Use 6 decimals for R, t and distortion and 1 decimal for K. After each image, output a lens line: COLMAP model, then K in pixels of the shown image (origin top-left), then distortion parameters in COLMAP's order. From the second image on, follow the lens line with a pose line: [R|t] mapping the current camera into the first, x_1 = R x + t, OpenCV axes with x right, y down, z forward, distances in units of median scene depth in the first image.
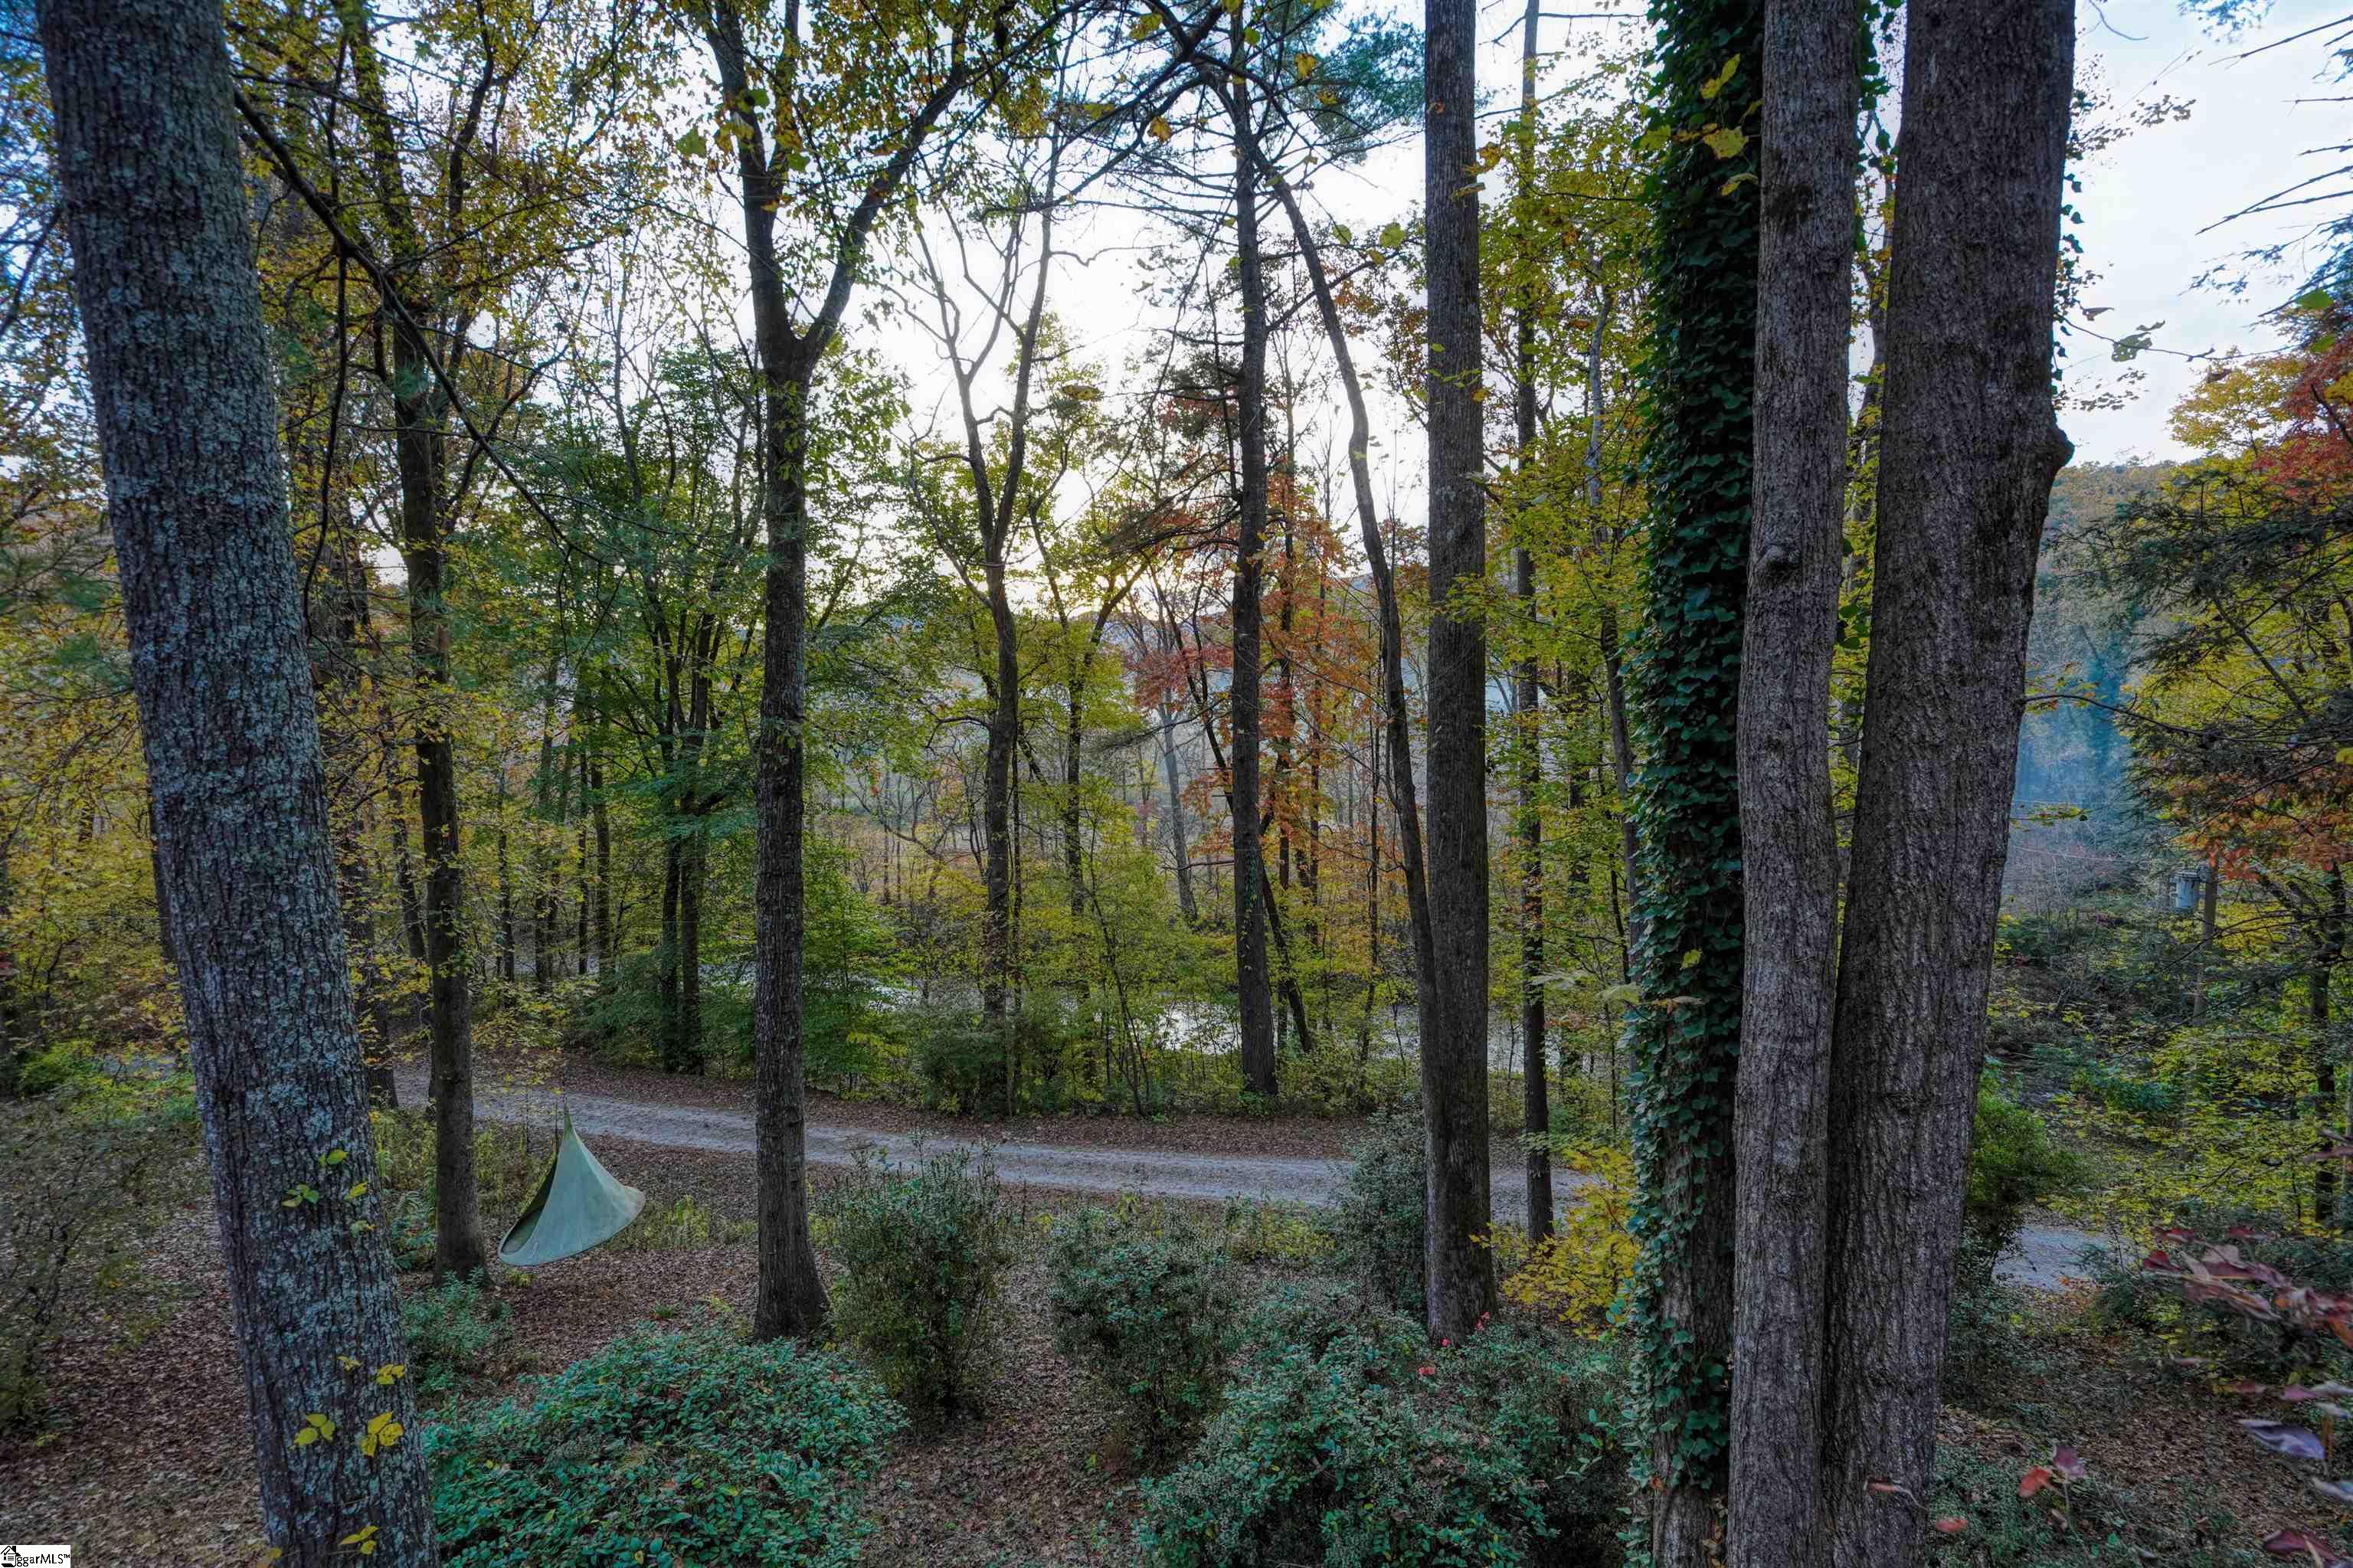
lens RADIAL K [[1086.6, 0, 1191.1], [0, 1086.6, 791.1], [0, 0, 1]] dist [-0.043499, 0.014457]
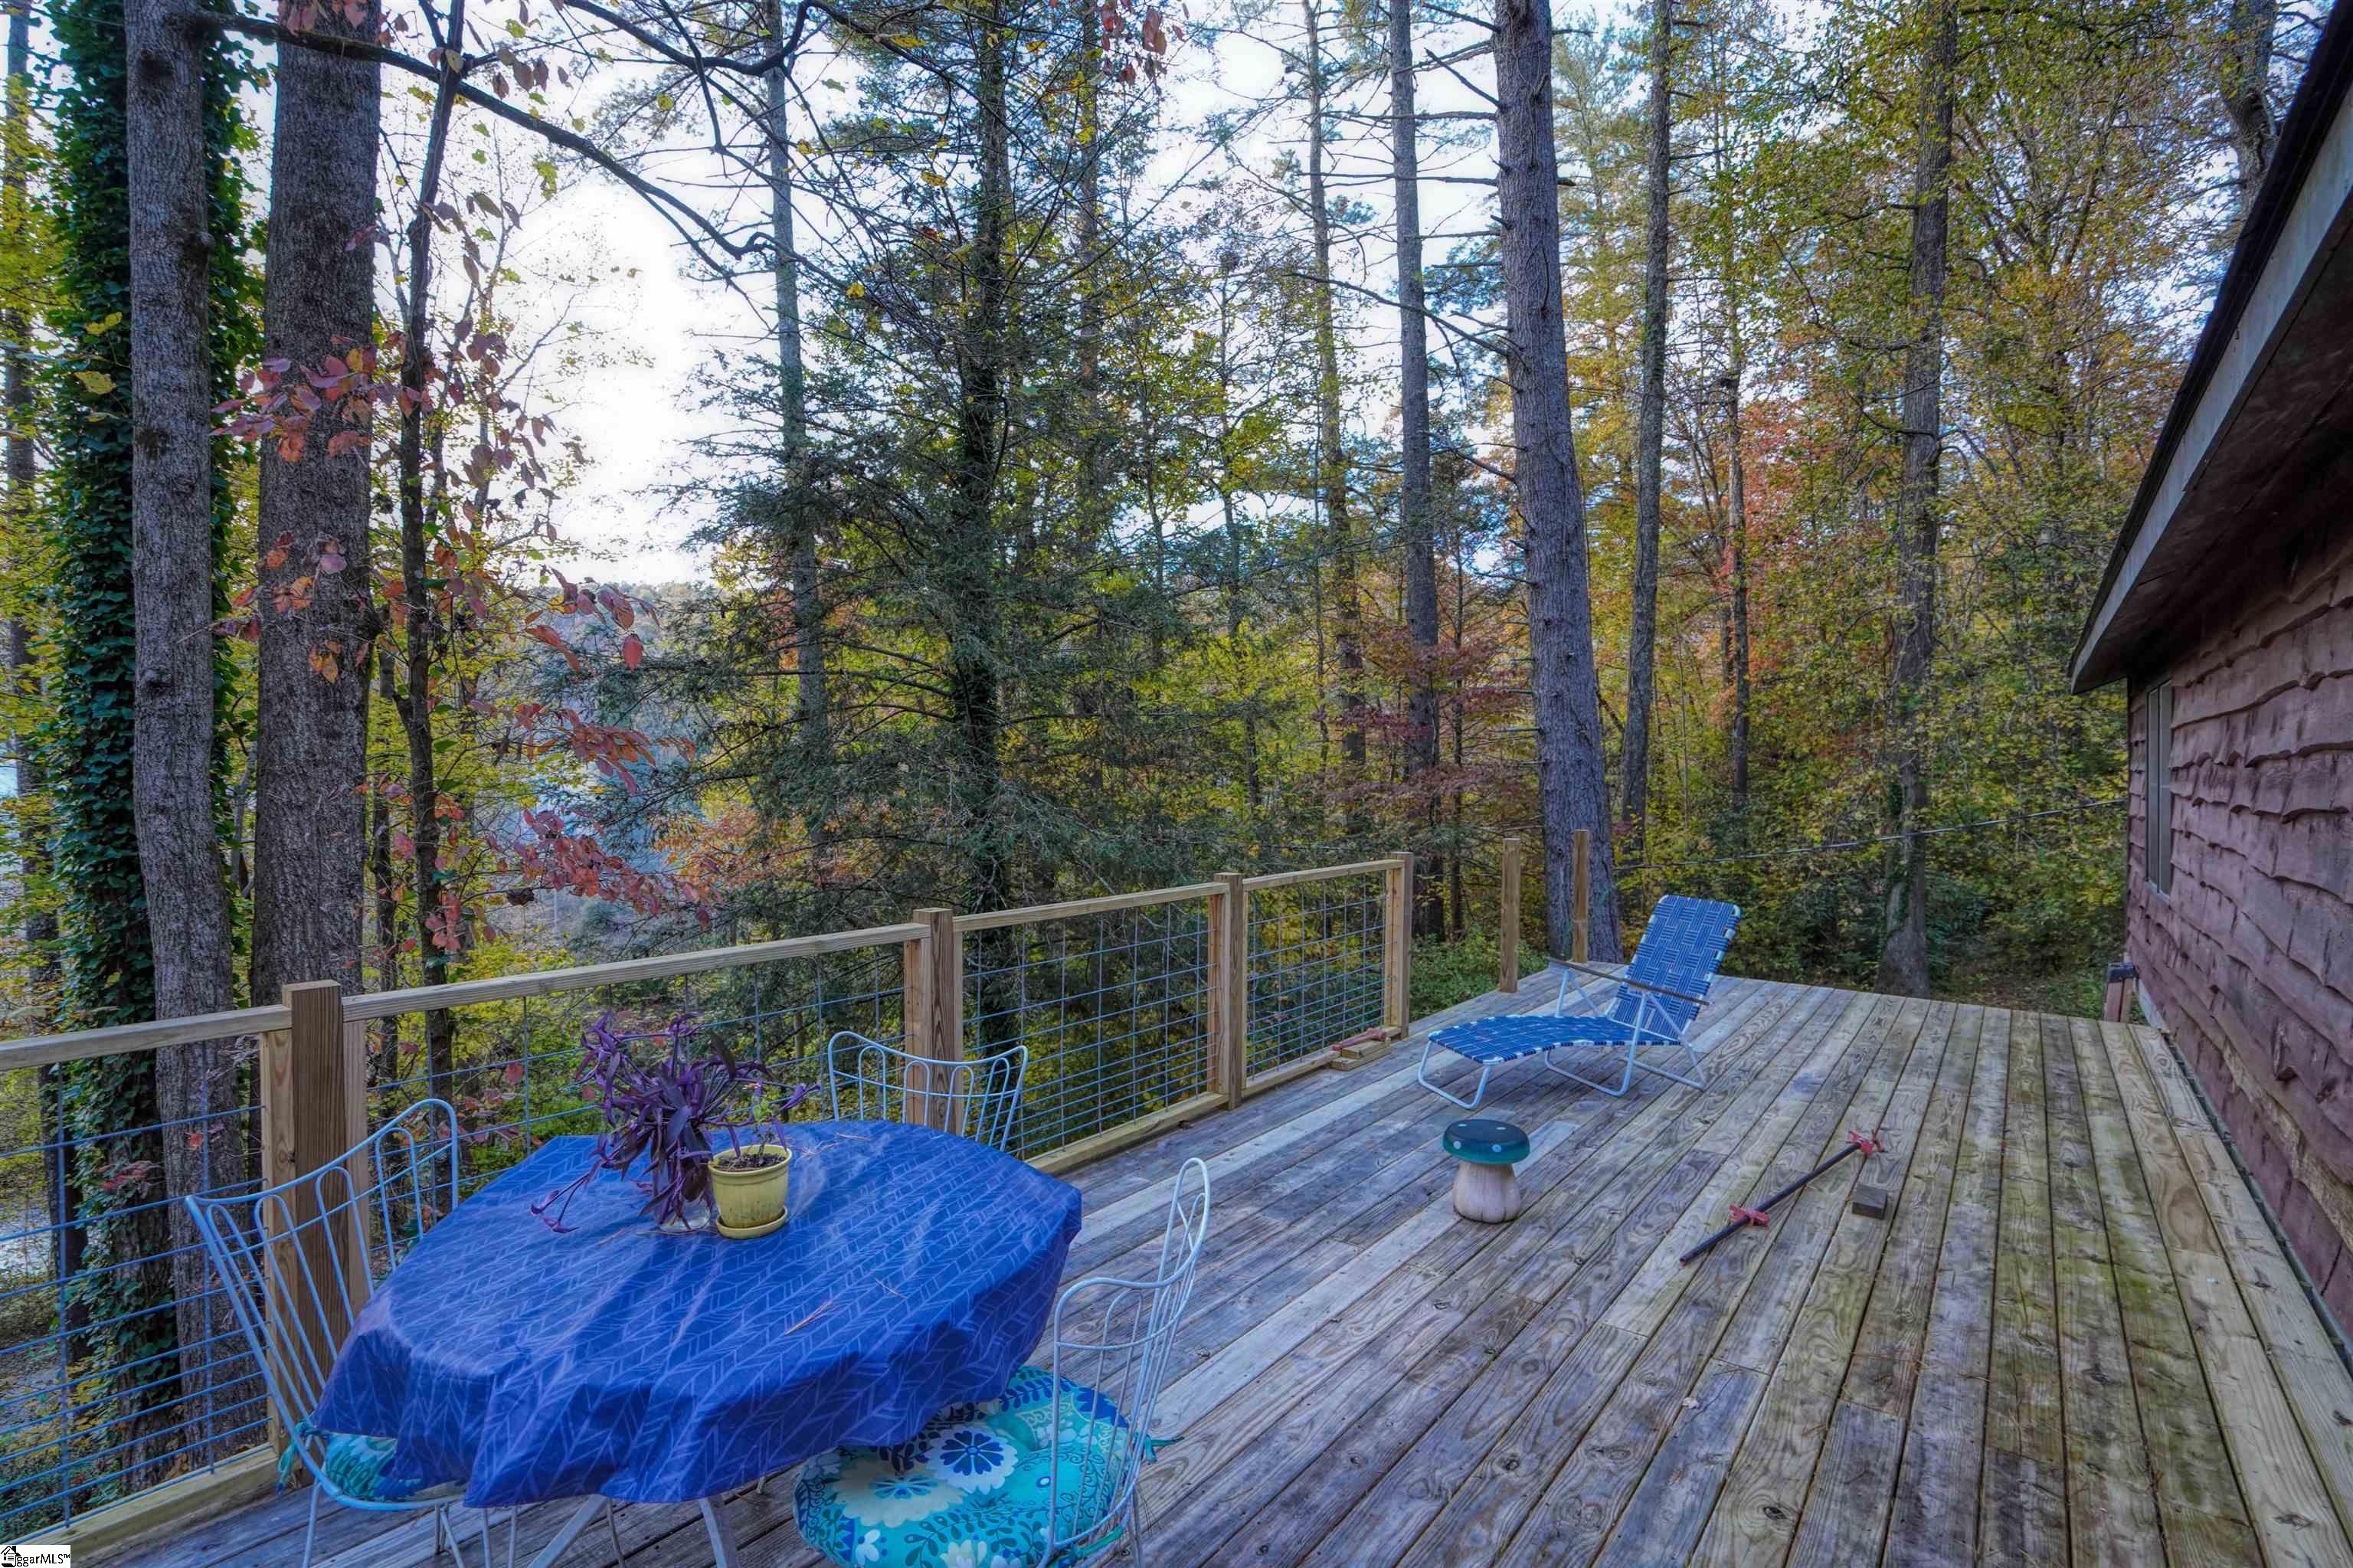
lens RADIAL K [[1086.6, 0, 1161.1], [0, 1086.6, 785.6], [0, 0, 1]] dist [-0.043499, 0.014457]
pose [[0.462874, -0.006030, 0.886403, -0.011780], [0.076179, 0.996548, -0.033001, 0.010592], [-0.883144, 0.082801, 0.461736, -0.118874]]
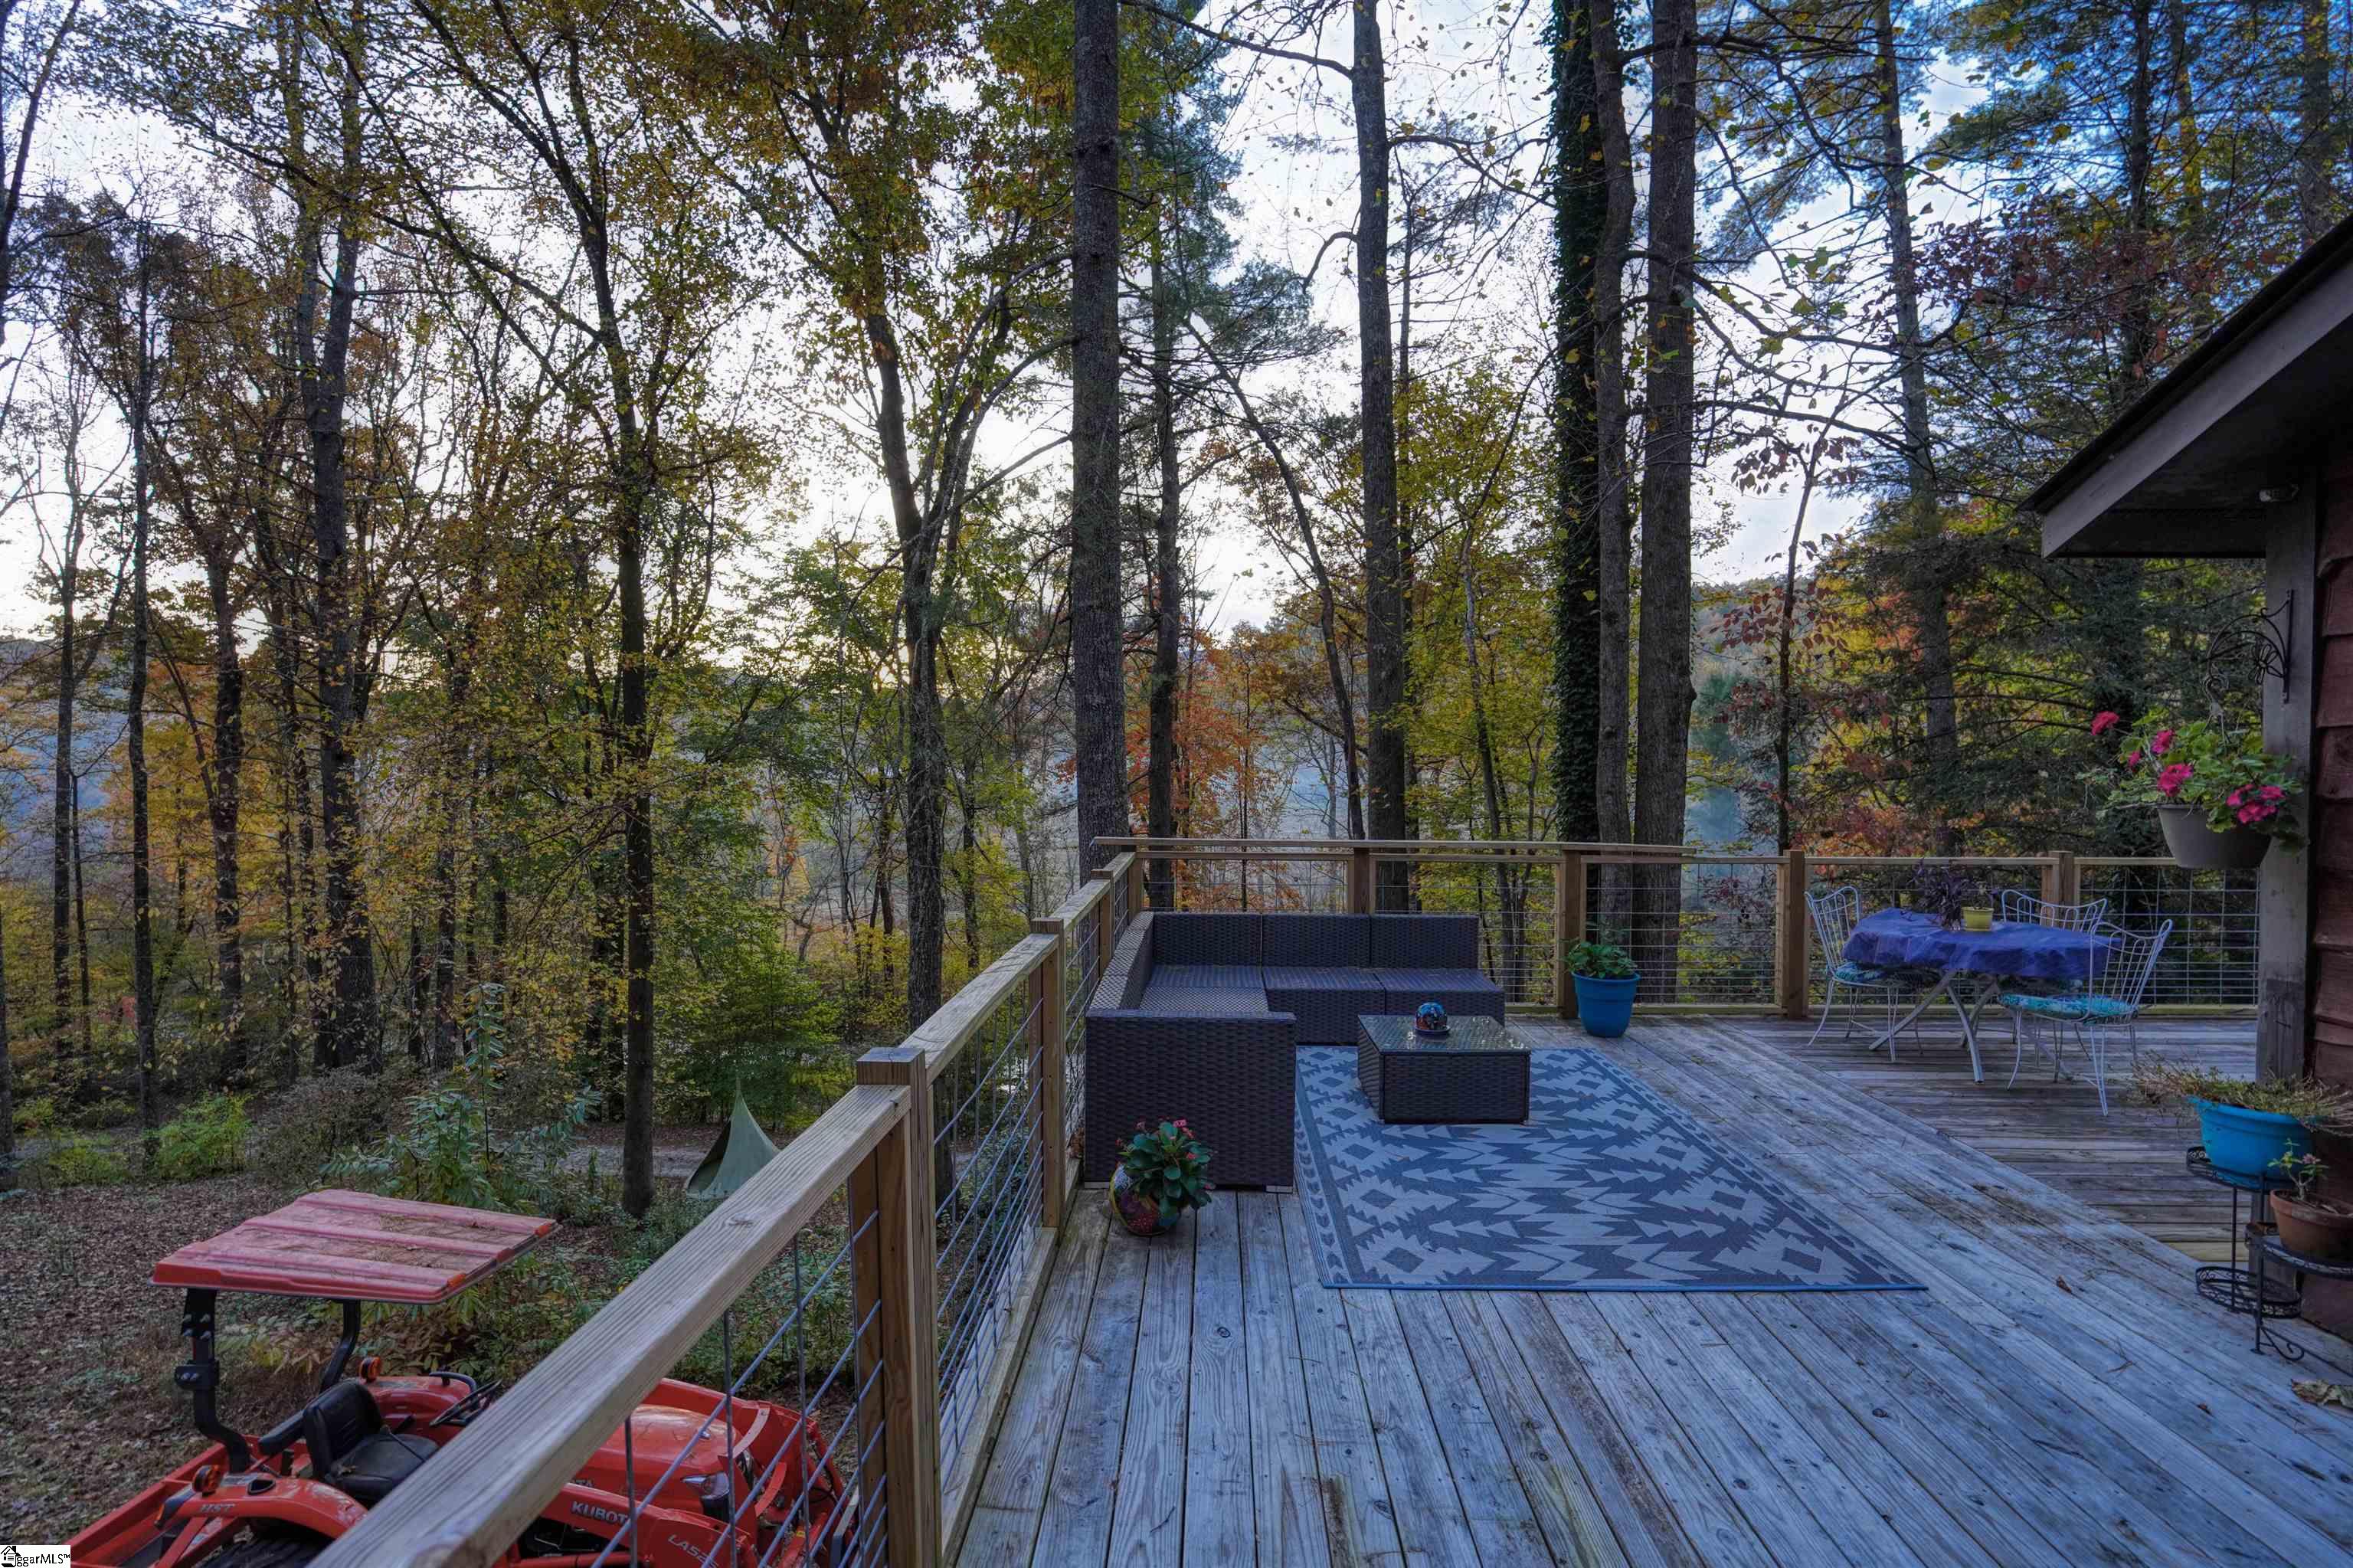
lens RADIAL K [[1086.6, 0, 1159.0], [0, 1086.6, 778.3], [0, 0, 1]] dist [-0.043499, 0.014457]
pose [[0.986809, 0.006323, 0.161766, -0.177414], [0.006299, 0.996981, -0.077395, 0.021055], [-0.161767, 0.077393, 0.983789, -0.261680]]
